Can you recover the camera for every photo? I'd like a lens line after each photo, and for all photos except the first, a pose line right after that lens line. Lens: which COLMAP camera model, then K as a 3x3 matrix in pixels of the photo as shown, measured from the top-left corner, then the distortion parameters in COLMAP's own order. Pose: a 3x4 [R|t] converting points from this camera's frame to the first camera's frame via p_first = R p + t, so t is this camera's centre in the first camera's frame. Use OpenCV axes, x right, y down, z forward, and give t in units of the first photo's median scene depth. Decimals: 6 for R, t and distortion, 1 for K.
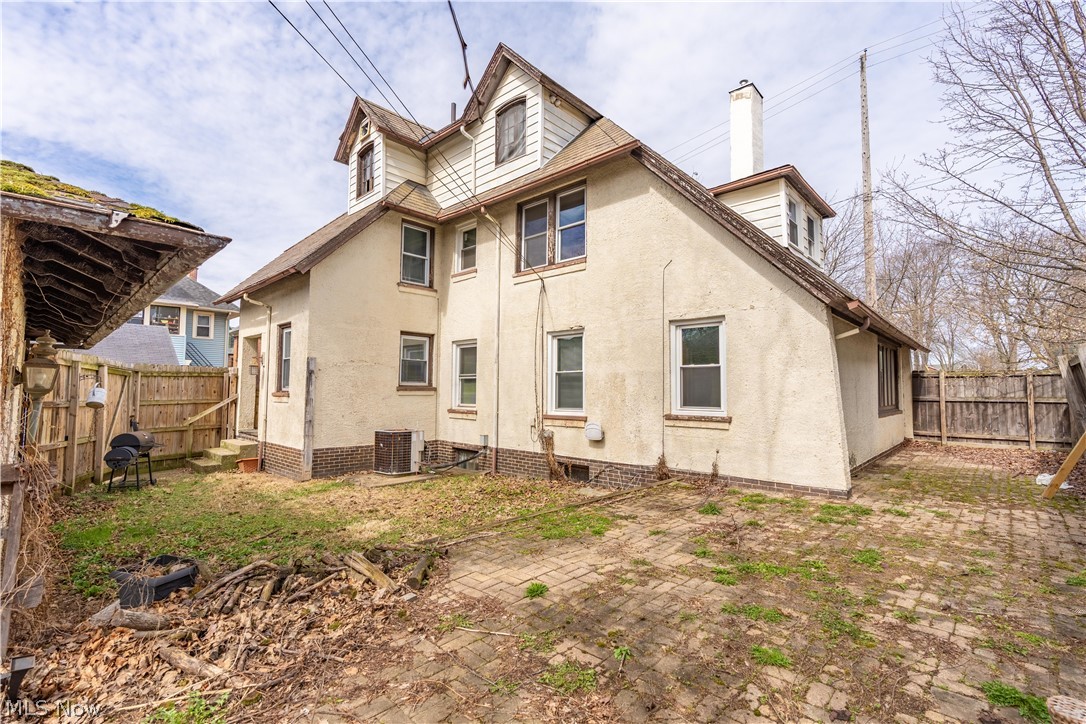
lens RADIAL K [[495.4, 0, 542.1], [0, 495.4, 362.4], [0, 0, 1]] dist [-0.007562, 0.002221]
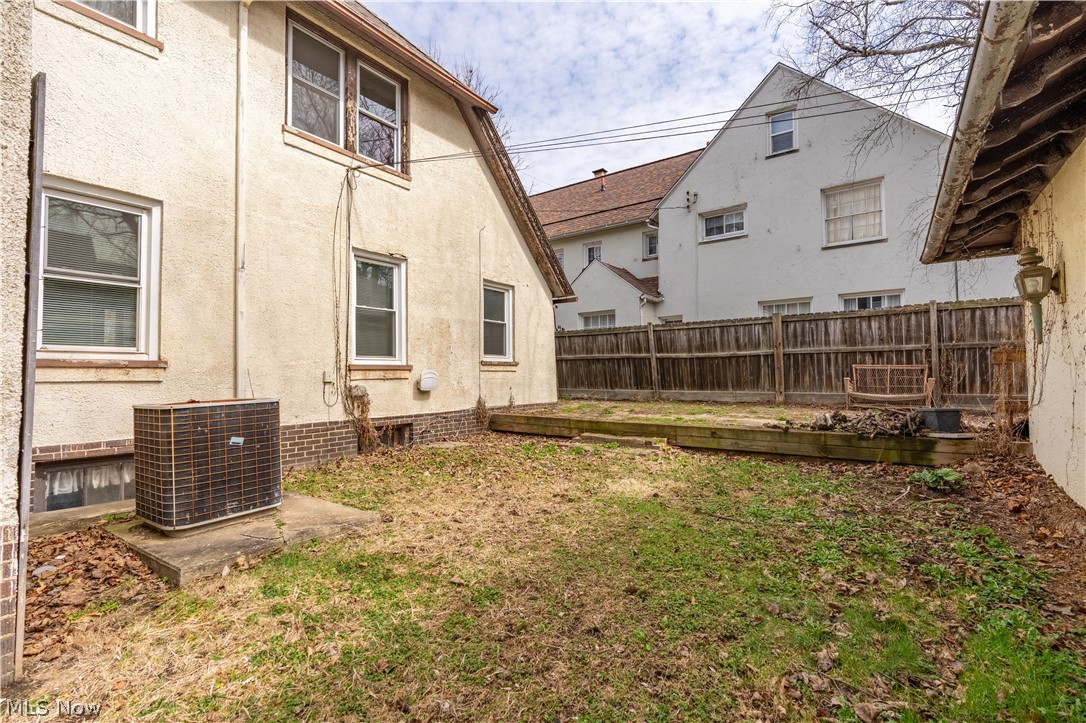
lens RADIAL K [[495.4, 0, 547.9], [0, 495.4, 362.9], [0, 0, 1]] dist [-0.007562, 0.002221]
pose [[-0.152574, 0.020447, 0.988081, -0.776417], [-0.048497, 0.998427, -0.028149, 0.117104], [-0.987101, -0.052214, -0.151342, 0.890095]]
